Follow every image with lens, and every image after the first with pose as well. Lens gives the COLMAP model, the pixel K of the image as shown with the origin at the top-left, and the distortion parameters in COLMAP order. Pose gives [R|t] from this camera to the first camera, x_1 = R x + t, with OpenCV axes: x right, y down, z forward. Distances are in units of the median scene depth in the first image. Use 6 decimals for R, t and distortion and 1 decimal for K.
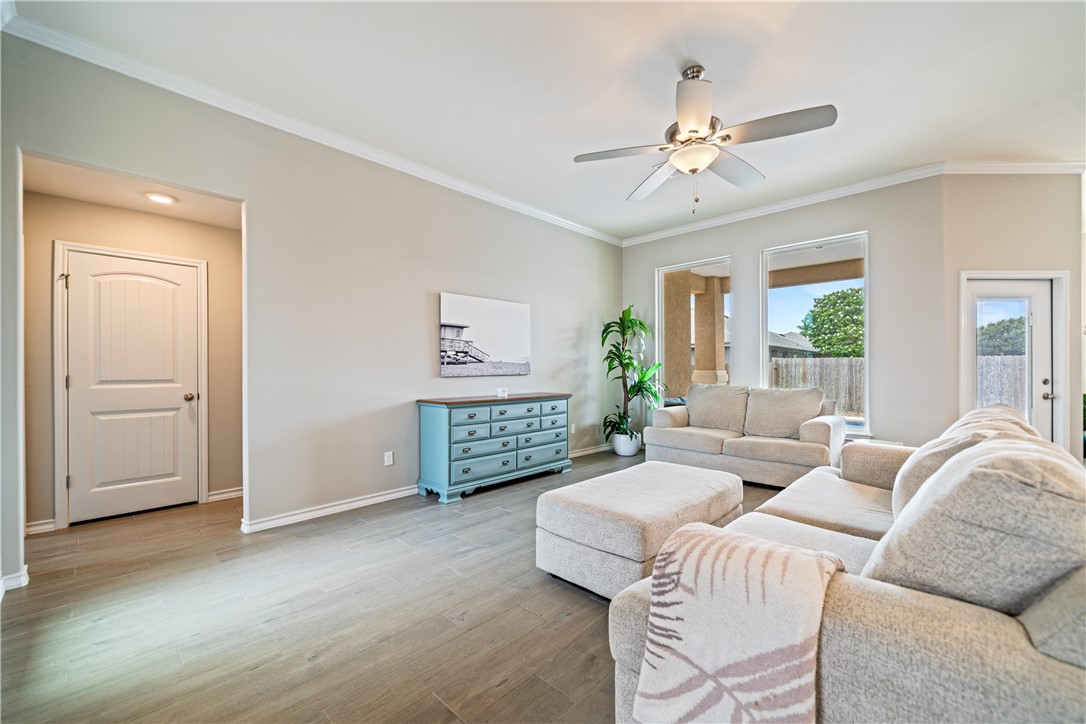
lens RADIAL K [[439.7, 0, 537.2], [0, 439.7, 367.7], [0, 0, 1]] dist [-0.000407, 0.000168]
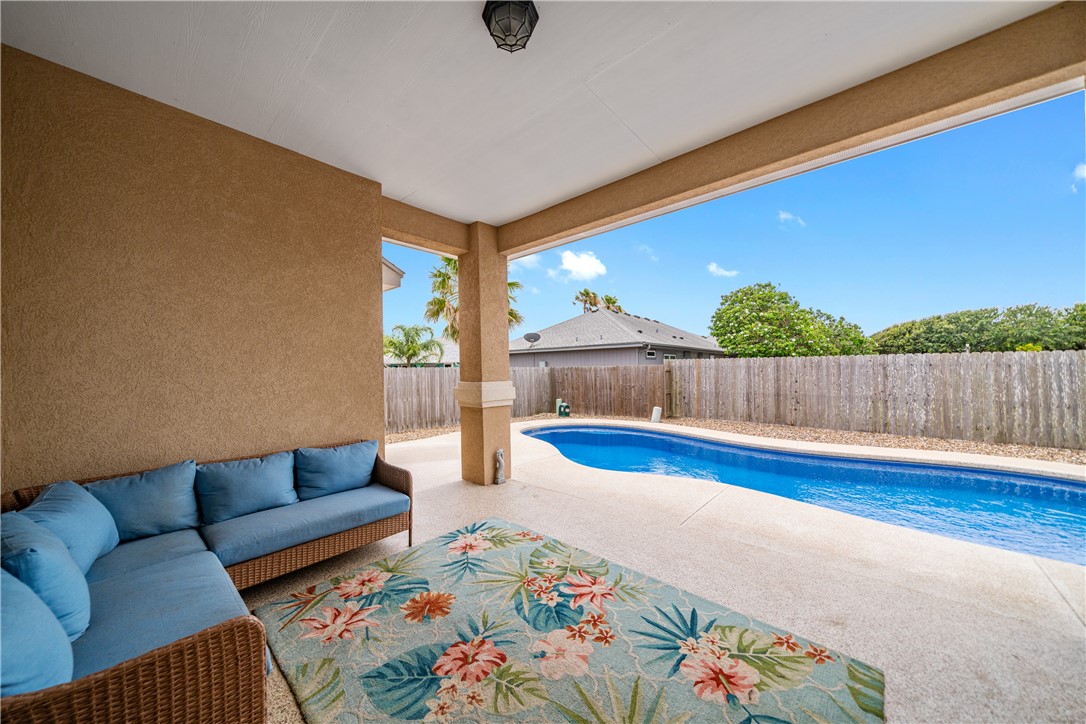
lens RADIAL K [[369.9, 0, 538.3], [0, 369.9, 369.8], [0, 0, 1]] dist [-0.000236, -0.000038]
pose [[0.999035, -0.010621, 0.042620, 0.976024], [0.010513, 0.999941, 0.002756, -0.022877], [-0.042646, -0.002305, 0.999088, 1.076337]]
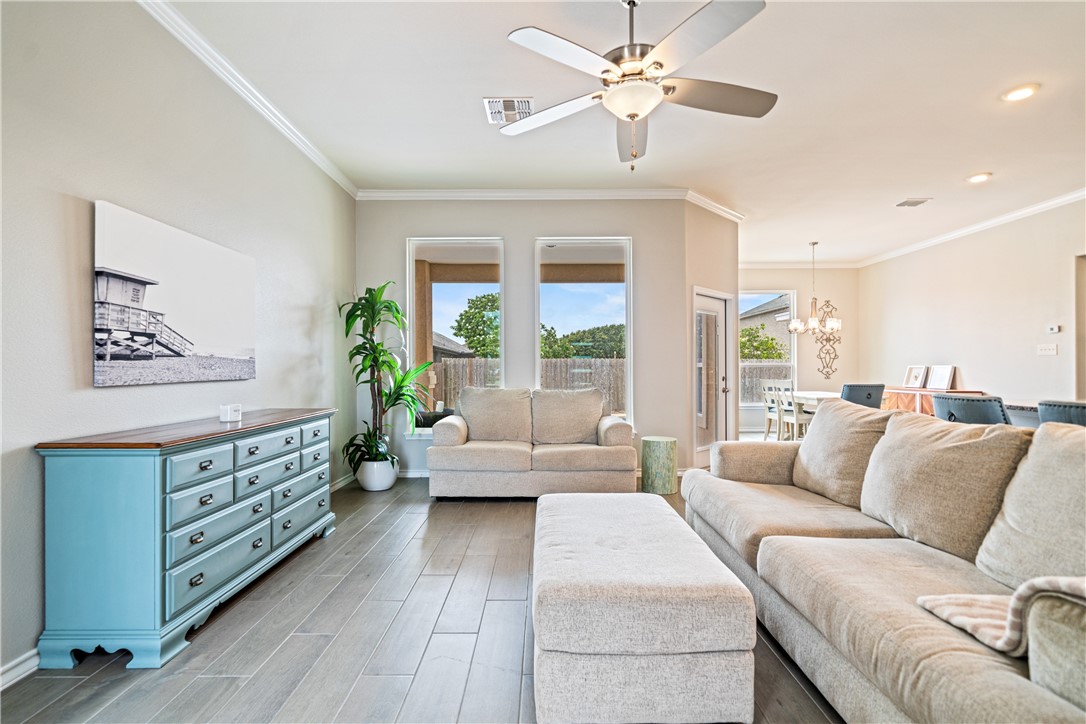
lens RADIAL K [[505.2, 0, 544.0], [0, 505.2, 365.9], [0, 0, 1]] dist [0.001176, 0.000671]
pose [[0.712654, 0.003823, 0.701505, -0.251369], [-0.000240, 0.999986, -0.005206, 0.001947], [-0.701516, 0.003542, 0.712645, 0.303319]]
